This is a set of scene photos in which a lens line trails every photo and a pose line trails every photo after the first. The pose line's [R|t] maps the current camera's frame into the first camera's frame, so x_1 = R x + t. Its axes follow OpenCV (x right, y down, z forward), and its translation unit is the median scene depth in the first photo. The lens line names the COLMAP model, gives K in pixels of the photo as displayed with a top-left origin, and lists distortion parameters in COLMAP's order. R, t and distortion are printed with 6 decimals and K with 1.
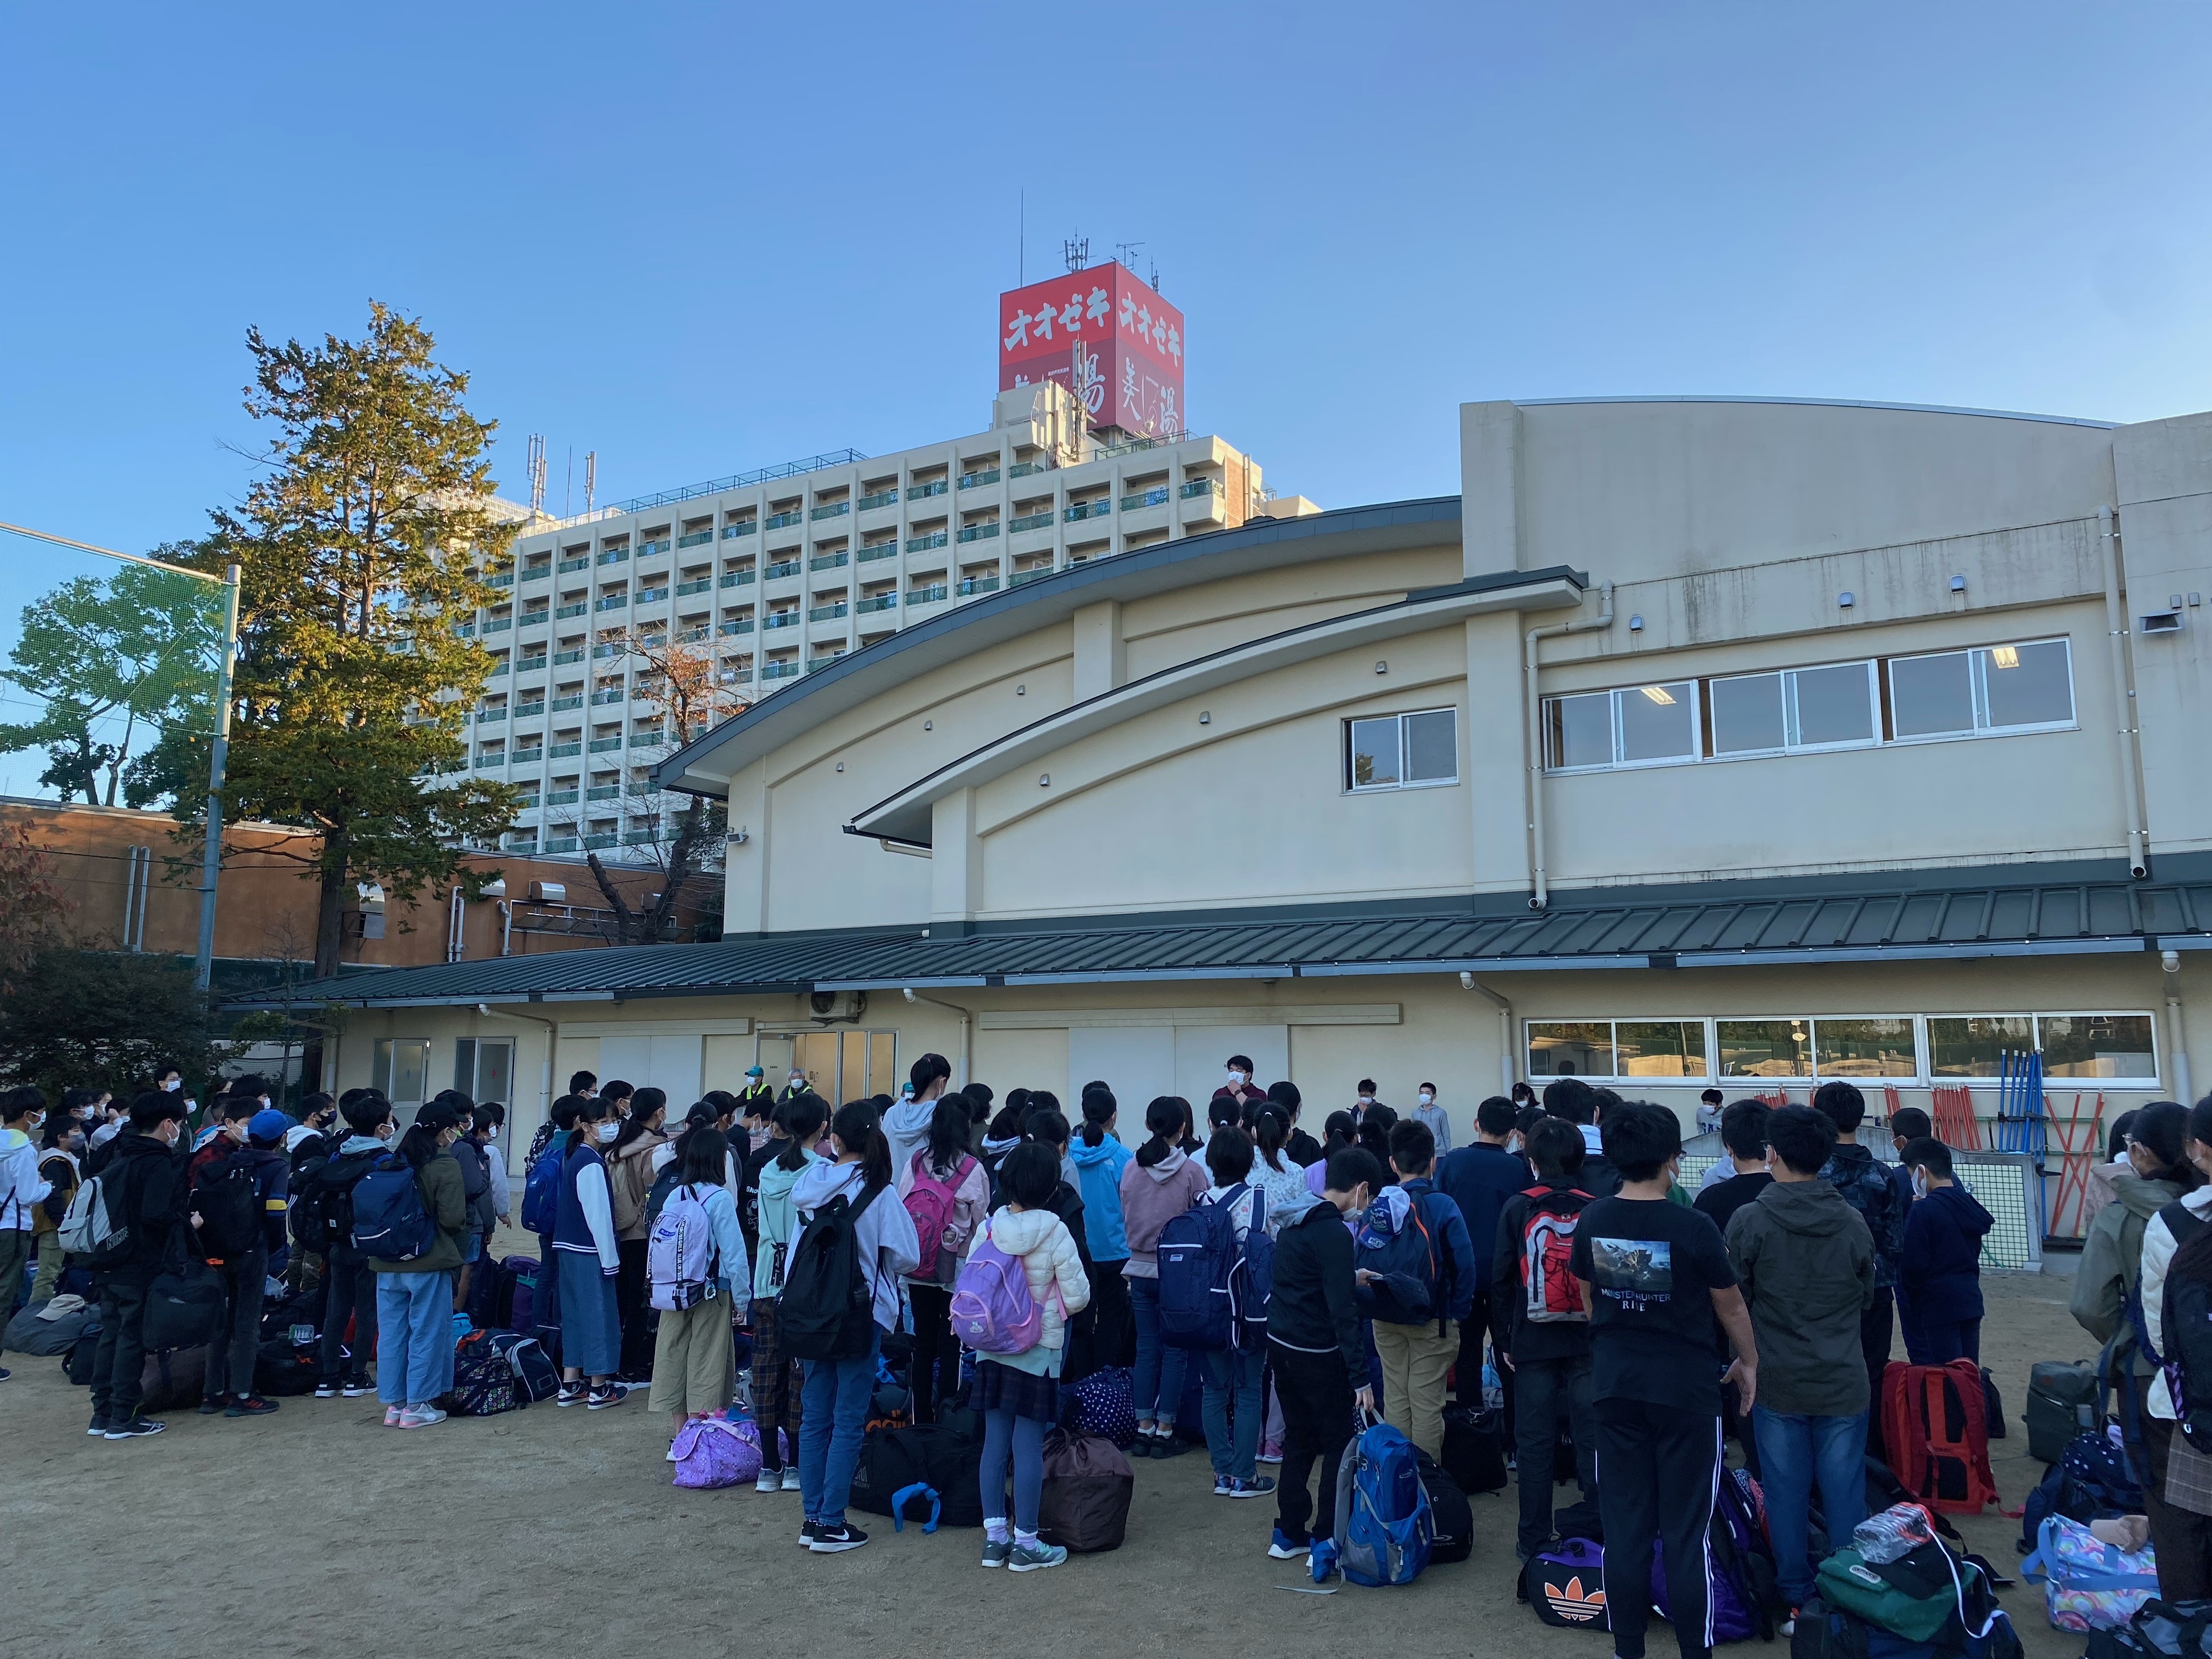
lens RADIAL K [[1662.6, 0, 1183.0], [0, 1662.6, 830.7], [0, 0, 1]] dist [-0.004744, -0.002935]
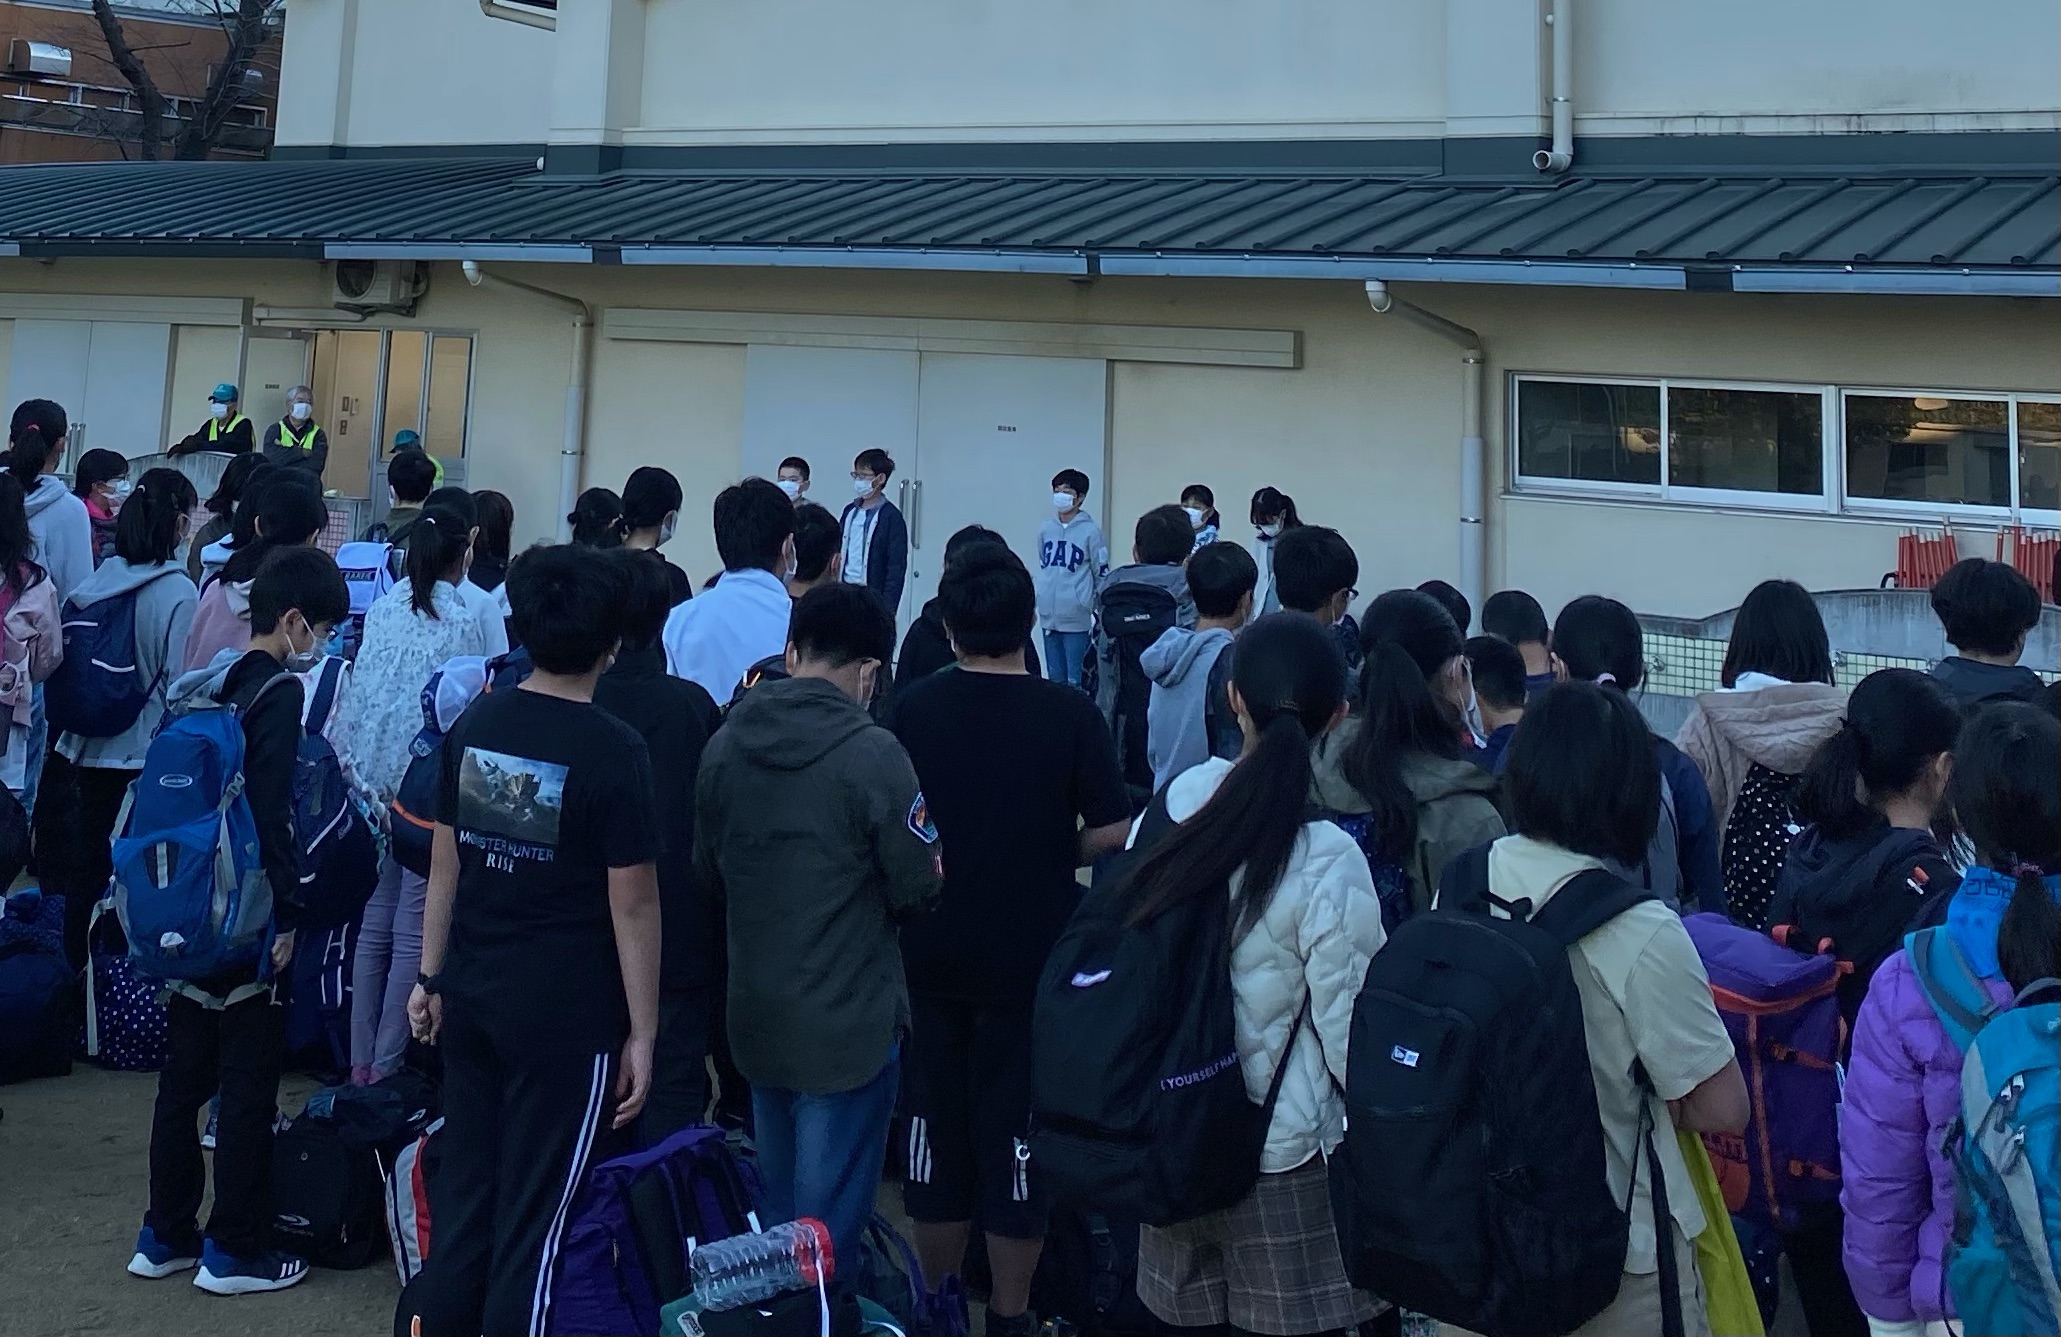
lens RADIAL K [[2980.5, 0, 1030.5], [0, 2980.5, 668.5], [0, 0, 1]] dist [-0.003947, 0.025012]
pose [[0.993910, 0.061512, -0.091430, 0.135596], [-0.039476, 0.973387, 0.225742, -0.007584], [0.102882, -0.220758, 0.969887, -0.000695]]
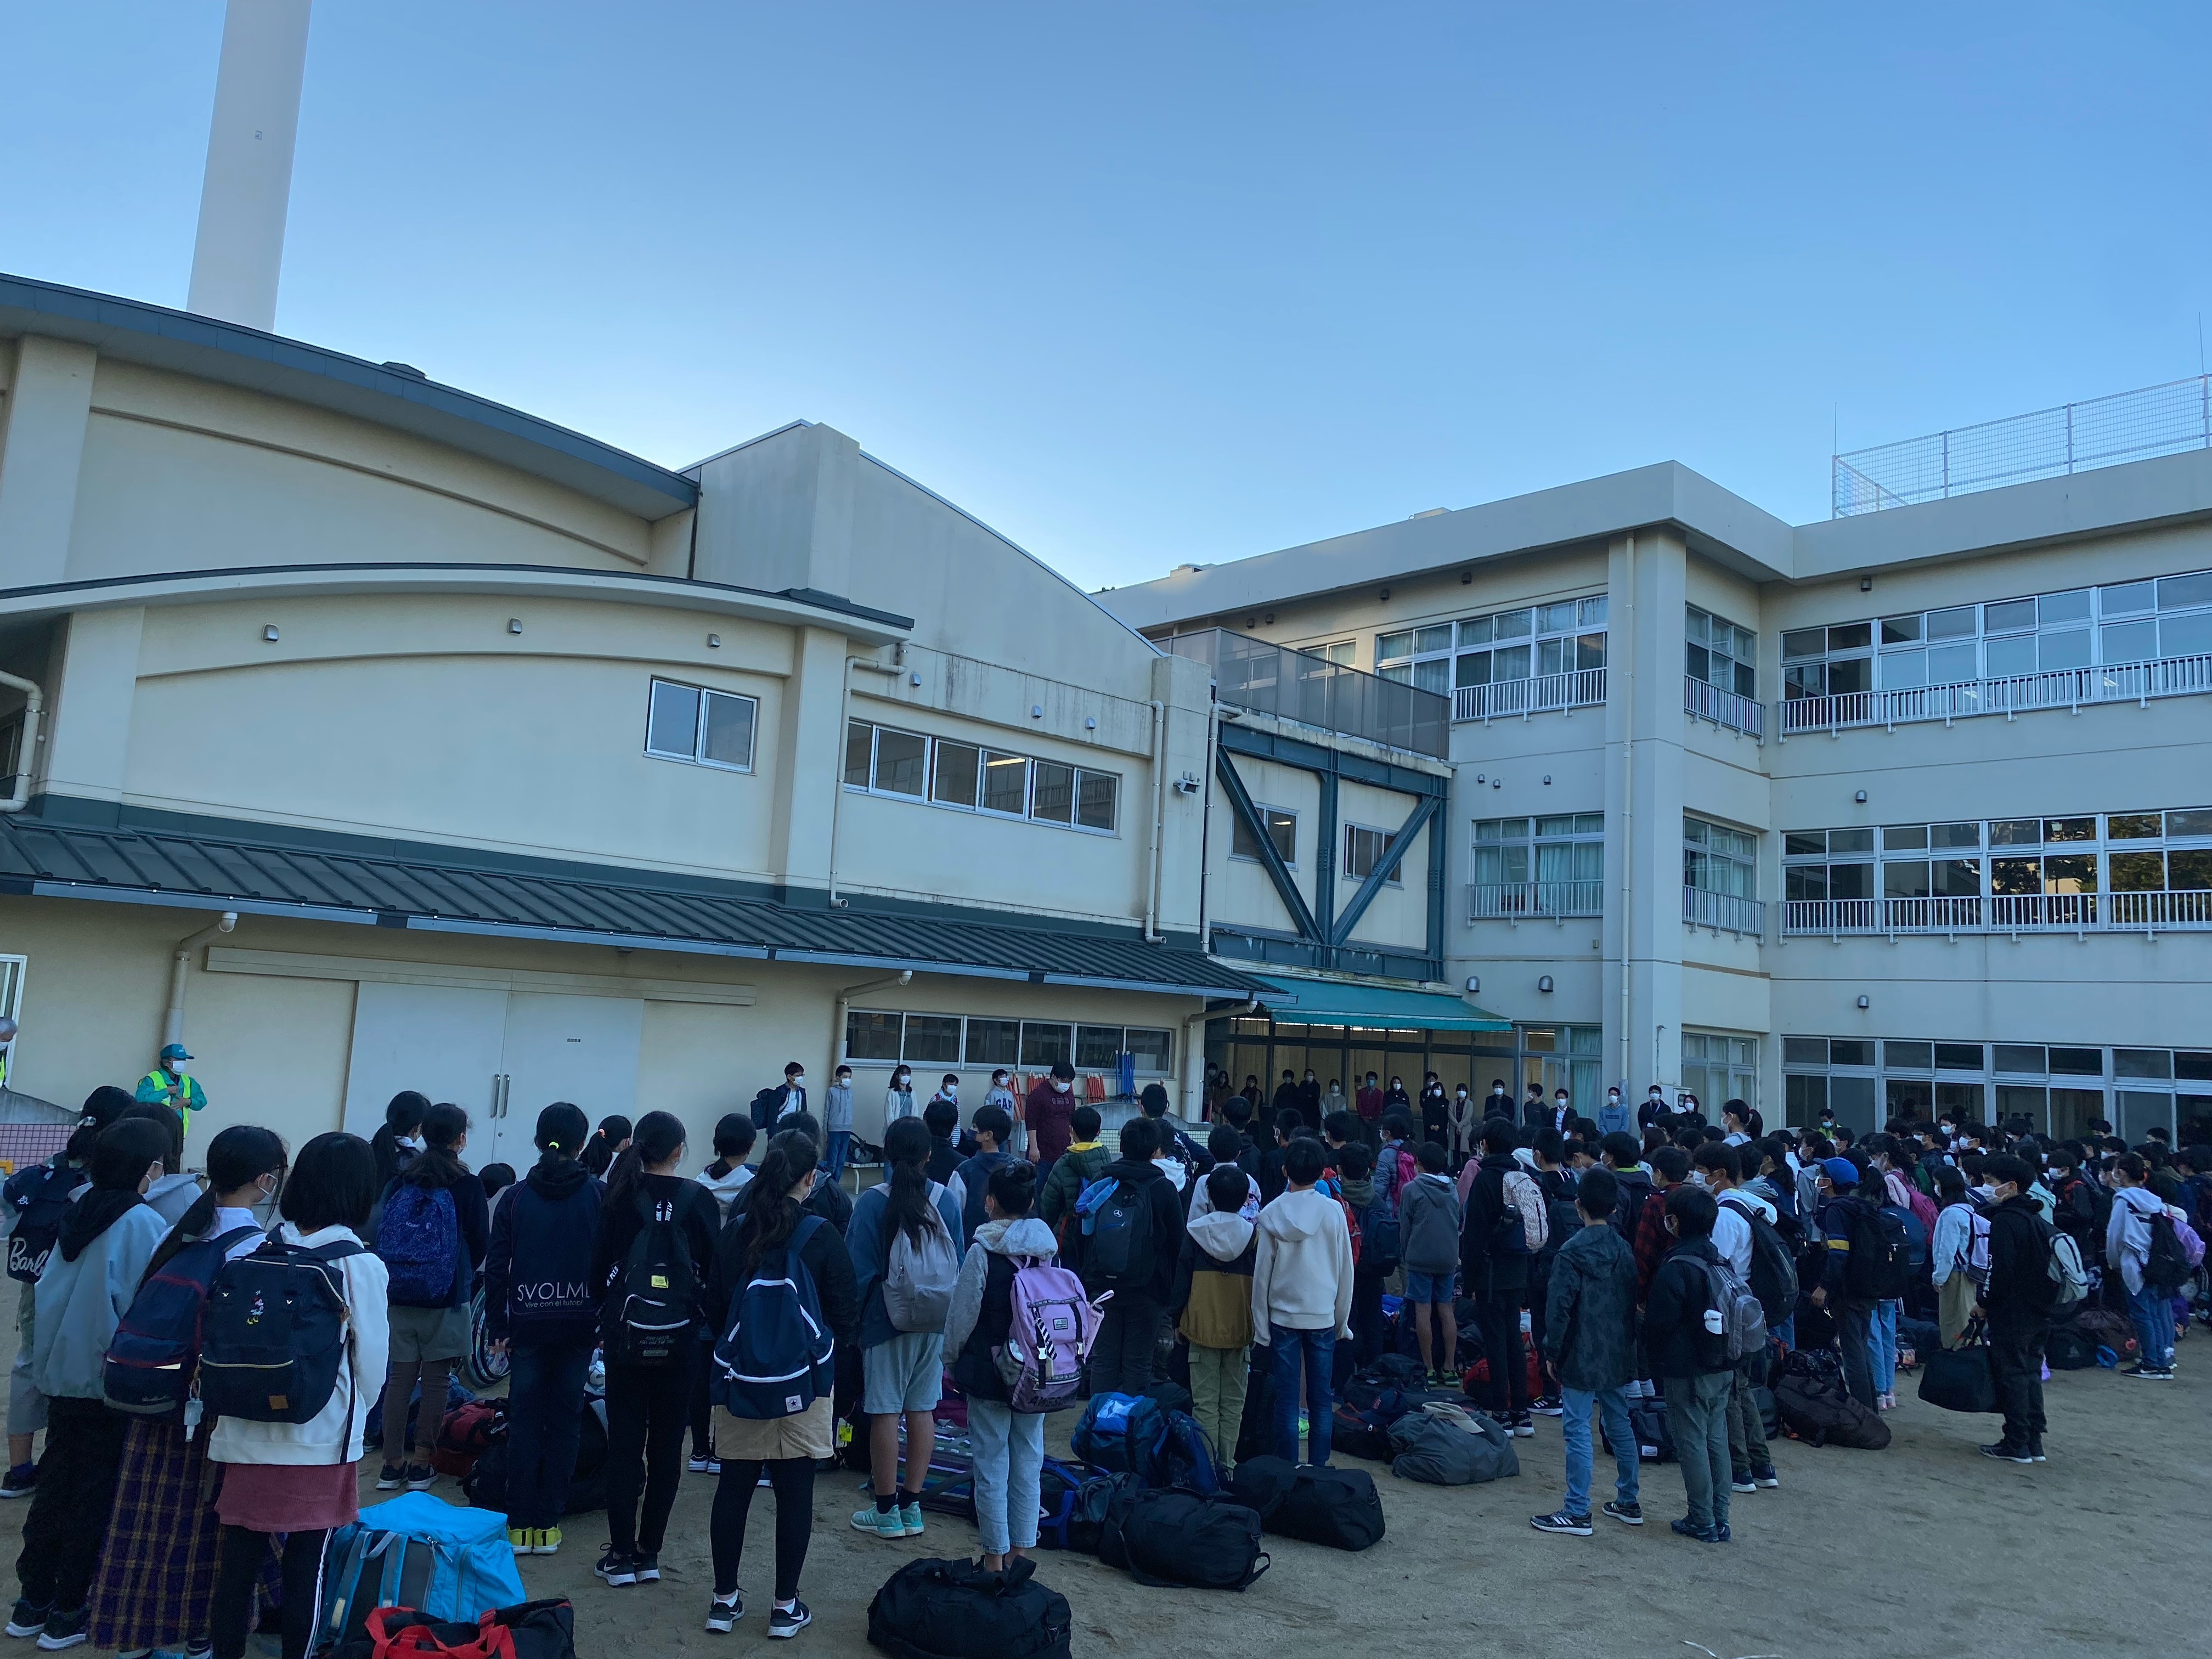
lens RADIAL K [[1656.2, 0, 1106.0], [0, 1656.2, 829.5], [0, 0, 1]] dist [-0.145889, -0.000780]
pose [[0.203799, 0.131563, 0.970132, -0.782854], [-0.172134, 0.980308, -0.096782, 0.067187], [-0.963761, -0.147268, 0.222433, 0.556832]]
